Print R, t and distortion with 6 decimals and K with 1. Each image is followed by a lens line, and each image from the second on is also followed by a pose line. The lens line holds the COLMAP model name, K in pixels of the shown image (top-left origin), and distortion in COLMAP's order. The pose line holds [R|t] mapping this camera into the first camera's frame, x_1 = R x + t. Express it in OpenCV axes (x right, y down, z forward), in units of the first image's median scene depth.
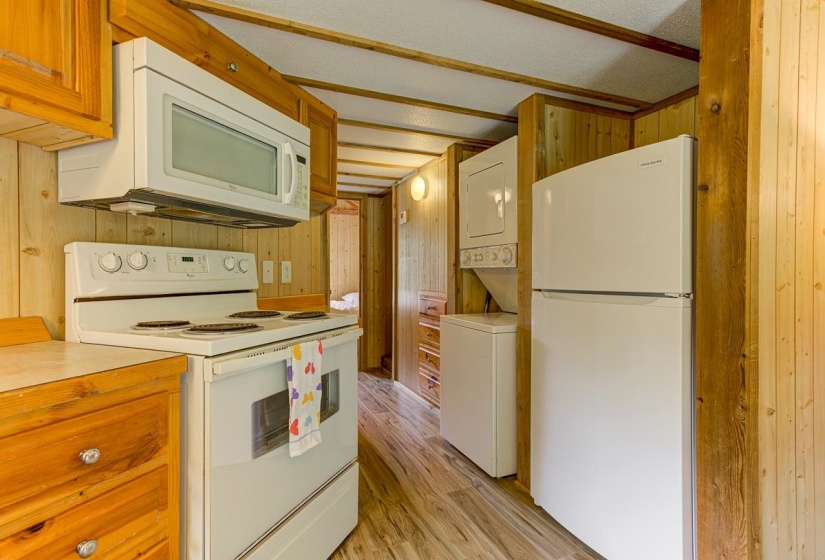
lens RADIAL K [[397.6, 0, 405.5], [0, 397.6, 276.1], [0, 0, 1]] dist [0.014592, 0.001289]
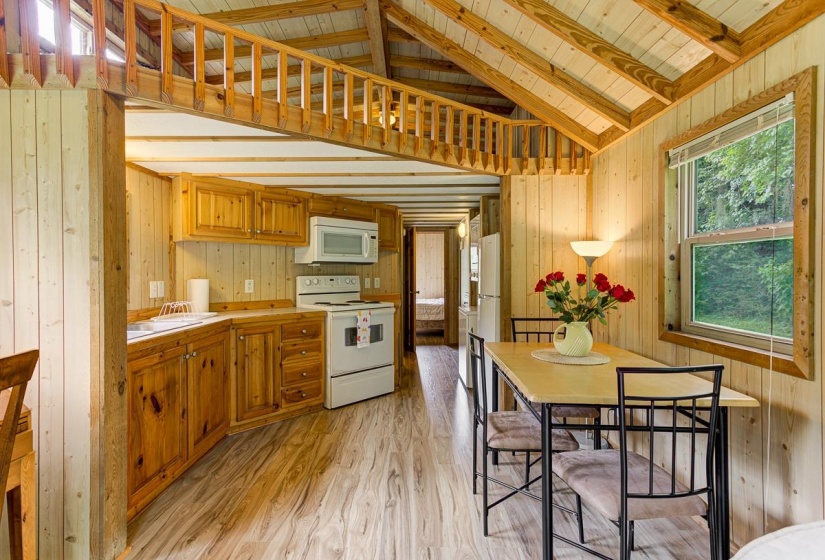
lens RADIAL K [[397.6, 0, 405.5], [0, 397.6, 276.1], [0, 0, 1]] dist [0.014592, 0.001289]
pose [[0.922241, 0.000691, -0.386614, 1.125324], [0.000270, 0.999997, 0.002432, -0.089278], [0.386614, -0.002348, 0.922238, -1.514056]]
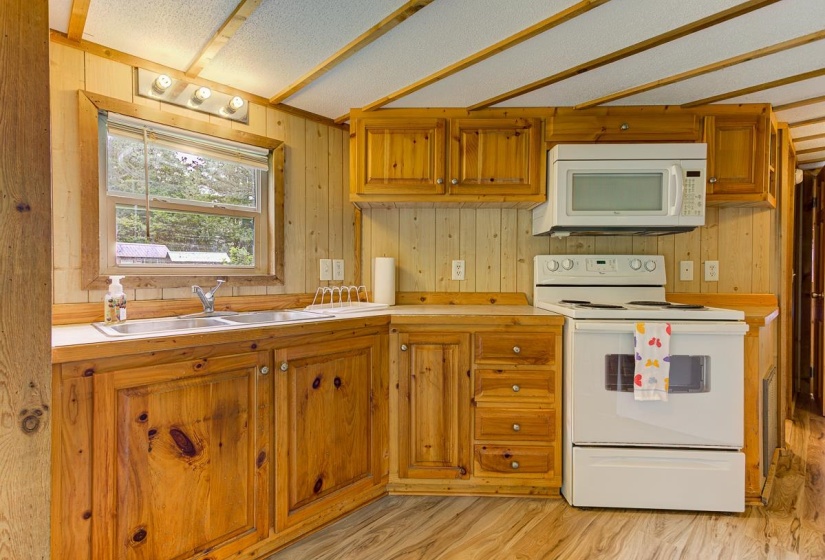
lens RADIAL K [[397.6, 0, 405.5], [0, 397.6, 276.1], [0, 0, 1]] dist [0.014592, 0.001289]
pose [[0.366665, 0.012216, -0.930273, 0.699764], [-0.008212, 0.999917, 0.009894, 0.001014], [0.930317, 0.004012, 0.366735, -0.279800]]
